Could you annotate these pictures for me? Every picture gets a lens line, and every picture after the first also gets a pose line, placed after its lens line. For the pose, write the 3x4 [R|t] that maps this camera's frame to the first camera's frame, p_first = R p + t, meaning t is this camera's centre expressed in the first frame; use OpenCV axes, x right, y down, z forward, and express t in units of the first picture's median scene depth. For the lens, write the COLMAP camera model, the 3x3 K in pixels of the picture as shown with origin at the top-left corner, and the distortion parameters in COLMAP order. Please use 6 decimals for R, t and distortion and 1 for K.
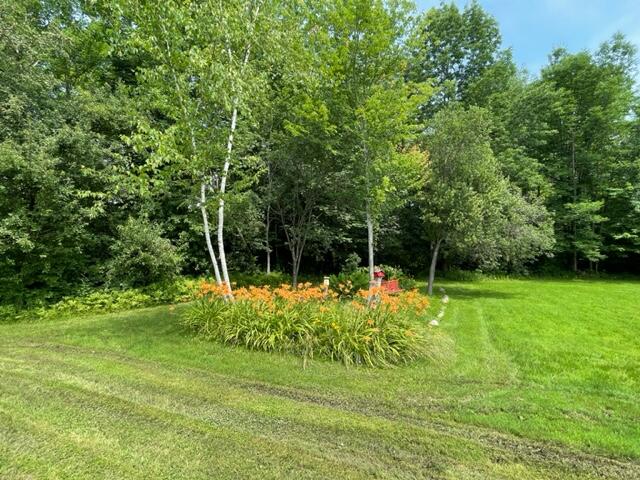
lens RADIAL K [[299.2, 0, 320.0], [0, 299.2, 240.0], [0, 0, 1]] dist [-0.000553, -0.000062]
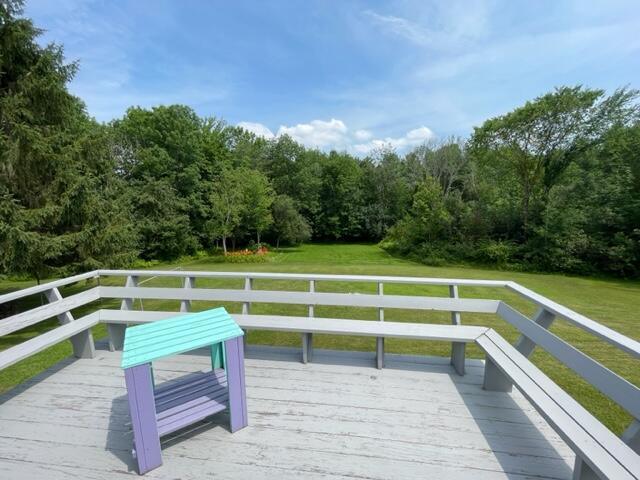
lens RADIAL K [[256.1, 0, 320.0], [0, 256.1, 240.0], [0, 0, 1]] dist [-0.000016, -0.000002]
pose [[0.916240, -0.033798, 0.399202, -0.294548], [-0.014089, 0.993101, 0.116416, -0.265039], [-0.400382, -0.112290, 0.909442, -1.612731]]
